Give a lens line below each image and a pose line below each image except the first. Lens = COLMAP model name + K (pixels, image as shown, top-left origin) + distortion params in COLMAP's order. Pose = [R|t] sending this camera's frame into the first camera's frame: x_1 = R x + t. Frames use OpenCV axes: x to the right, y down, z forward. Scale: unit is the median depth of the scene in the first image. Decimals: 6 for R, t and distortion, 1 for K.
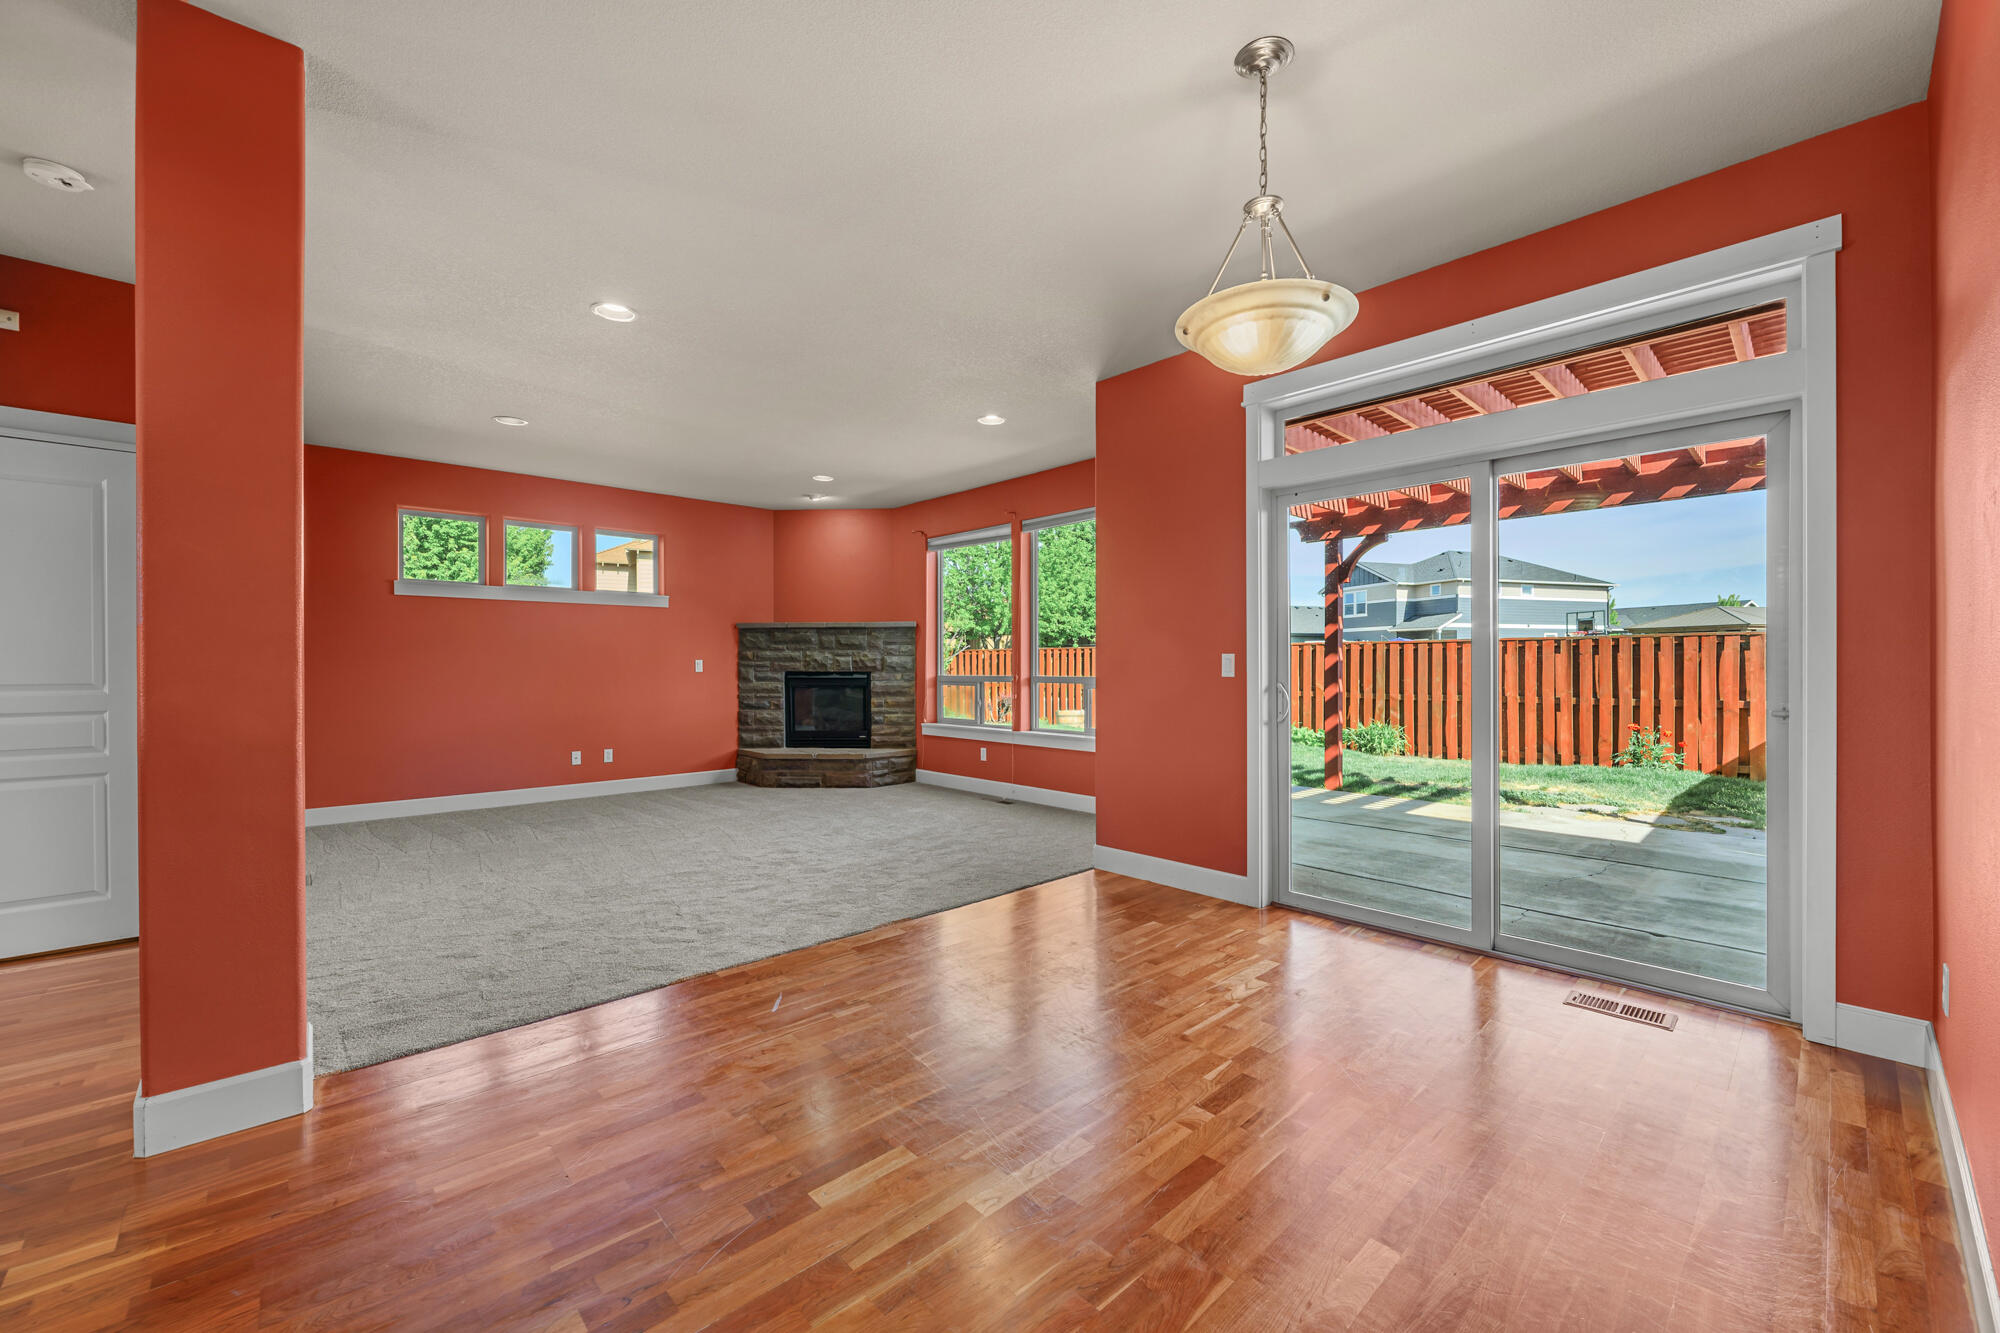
lens RADIAL K [[778.6, 0, 1000.0], [0, 778.6, 666.5], [0, 0, 1]] dist [-0.001334, -0.000235]
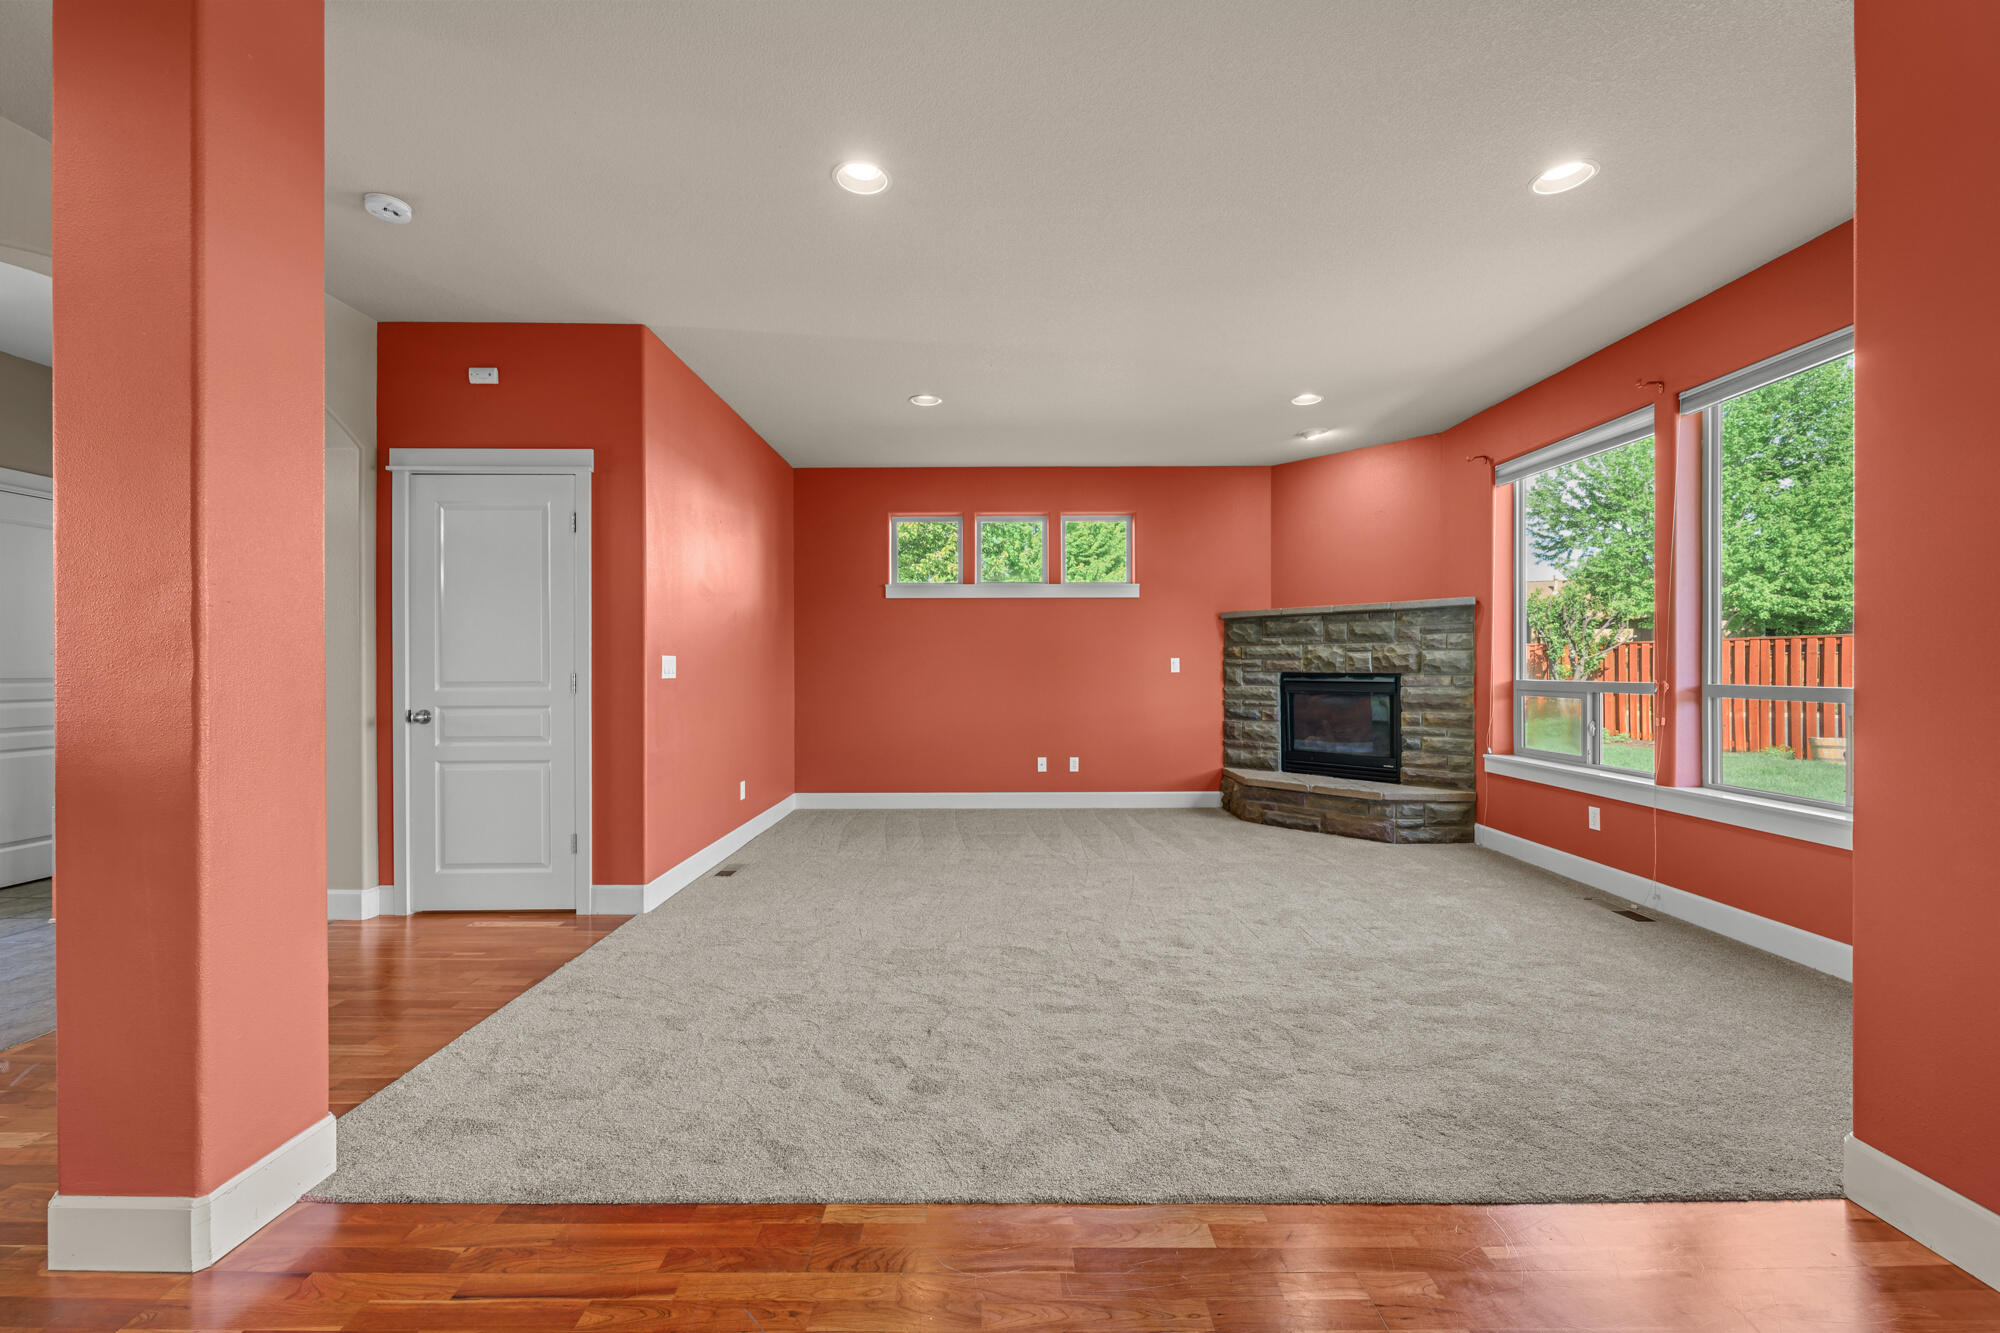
lens RADIAL K [[778.6, 0, 1000.0], [0, 778.6, 666.5], [0, 0, 1]] dist [-0.001334, -0.000235]
pose [[0.733524, 0.000817, -0.679663, 0.042757], [0.000002, 0.999999, 0.001204, -0.000283], [0.679664, -0.000885, 0.733523, 0.252720]]
